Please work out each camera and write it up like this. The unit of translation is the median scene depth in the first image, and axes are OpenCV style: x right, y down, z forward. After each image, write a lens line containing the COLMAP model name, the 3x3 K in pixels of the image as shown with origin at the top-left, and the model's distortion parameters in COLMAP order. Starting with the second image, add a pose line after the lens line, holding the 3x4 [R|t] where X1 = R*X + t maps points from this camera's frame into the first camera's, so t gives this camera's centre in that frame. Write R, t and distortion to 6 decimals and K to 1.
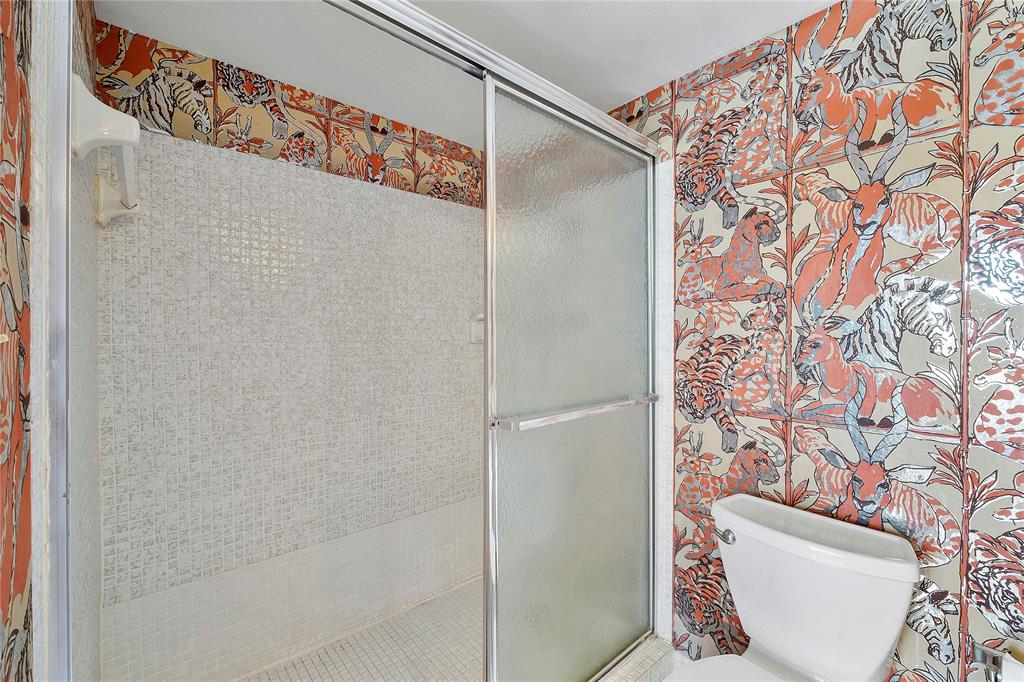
lens RADIAL K [[431.9, 0, 511.0], [0, 431.9, 340.2], [0, 0, 1]] dist [-0.006077, -0.000879]
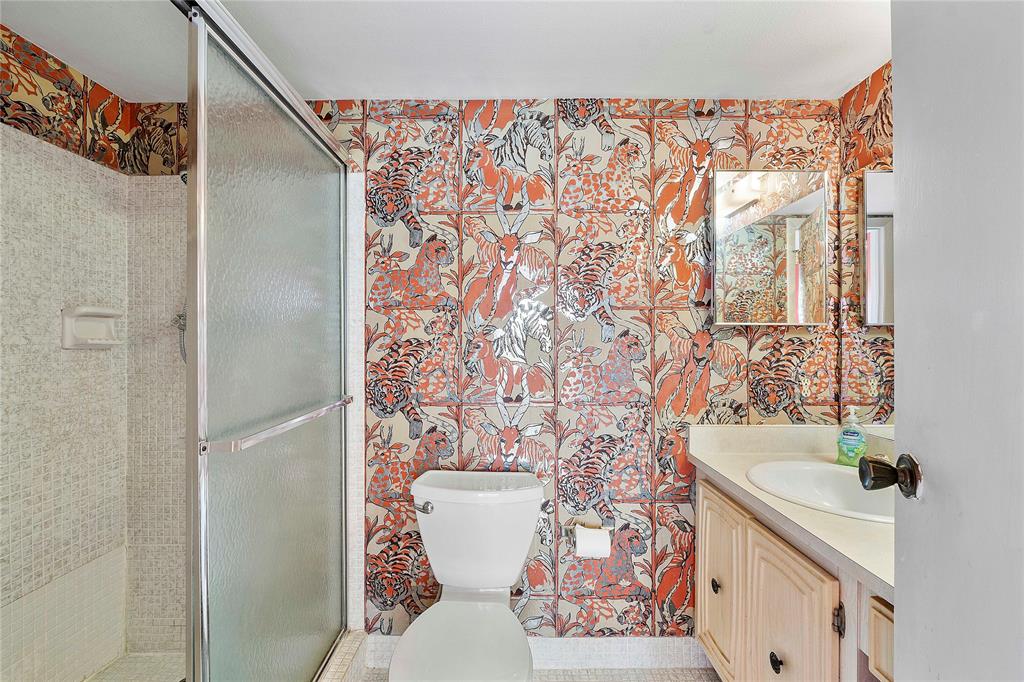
lens RADIAL K [[431.9, 0, 516.3], [0, 431.9, 339.2], [0, 0, 1]] dist [-0.006077, -0.000879]
pose [[0.658204, 0.001968, 0.752837, -0.212253], [0.003928, 0.999974, -0.006048, -0.002177], [-0.752829, 0.006938, 0.658179, 0.022492]]
